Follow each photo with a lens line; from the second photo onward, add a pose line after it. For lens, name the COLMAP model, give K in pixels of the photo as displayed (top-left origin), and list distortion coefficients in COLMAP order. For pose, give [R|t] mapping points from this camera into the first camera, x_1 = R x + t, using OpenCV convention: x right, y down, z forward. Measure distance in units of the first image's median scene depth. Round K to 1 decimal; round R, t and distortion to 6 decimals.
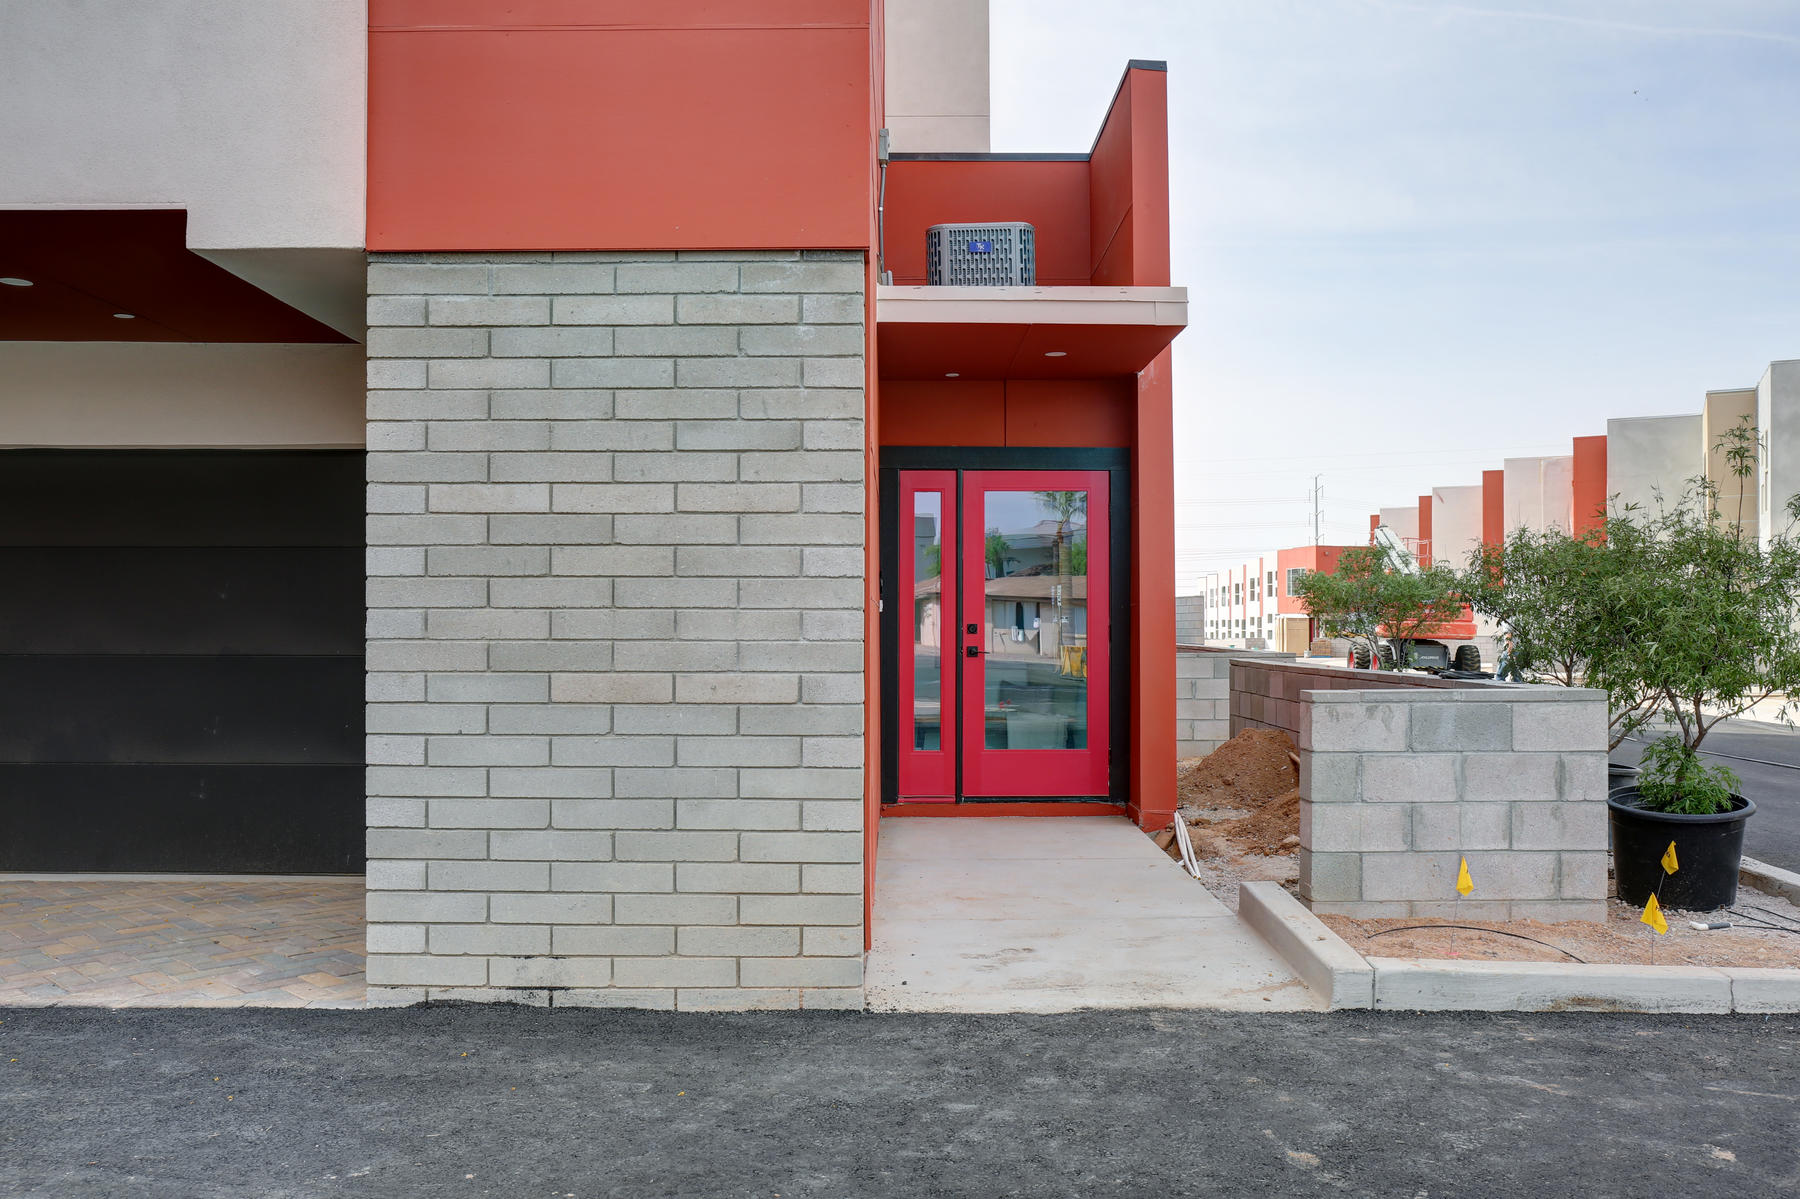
lens RADIAL K [[1524.4, 0, 898.2], [0, 1524.4, 625.8], [0, 0, 1]] dist [-0.048983, 0.067280]
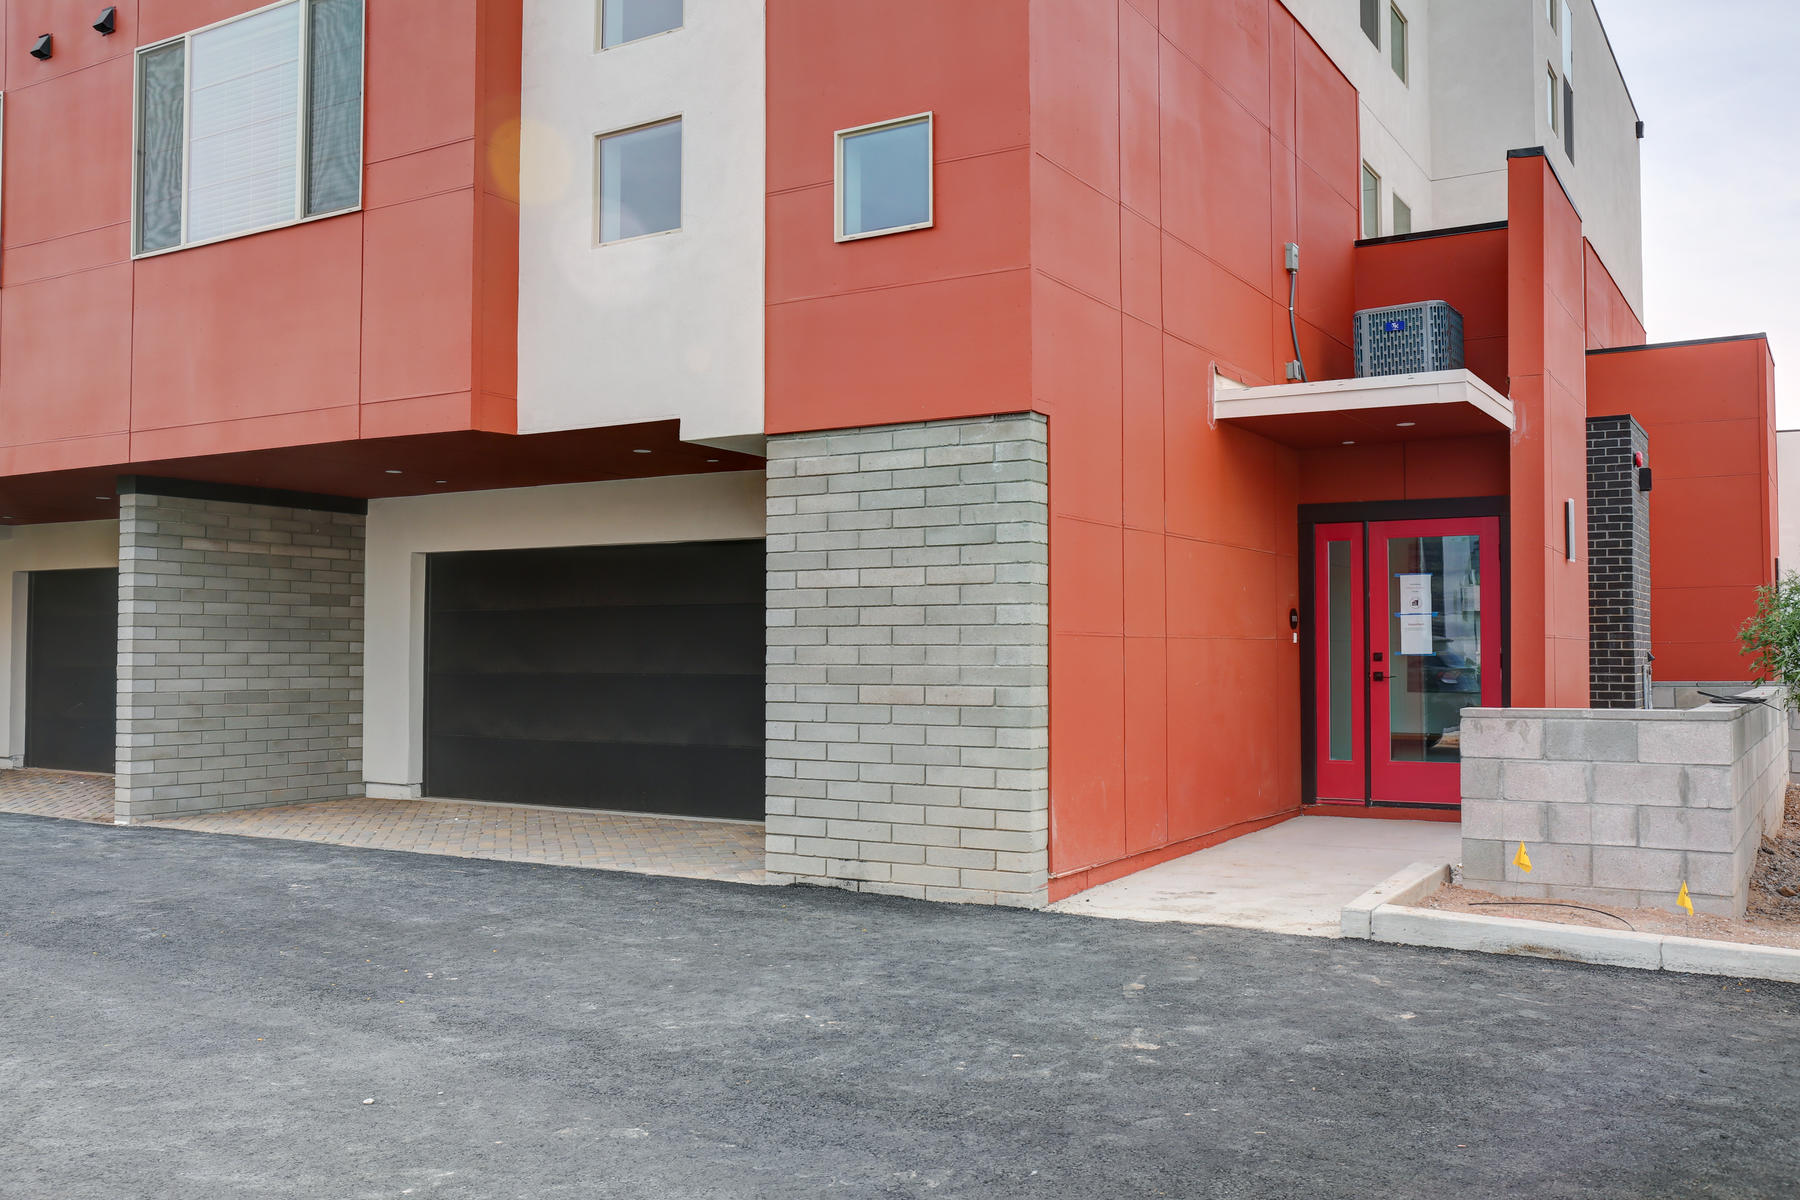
lens RADIAL K [[1571.7, 0, 900.0], [0, 1571.7, 600.0], [0, 0, 1]] dist [0.008484, 0.010662]
pose [[0.859817, -0.018609, -0.510264, 0.669467], [0.001721, 0.999436, -0.033548, -0.003511], [0.510600, 0.027967, 0.859363, -0.426408]]
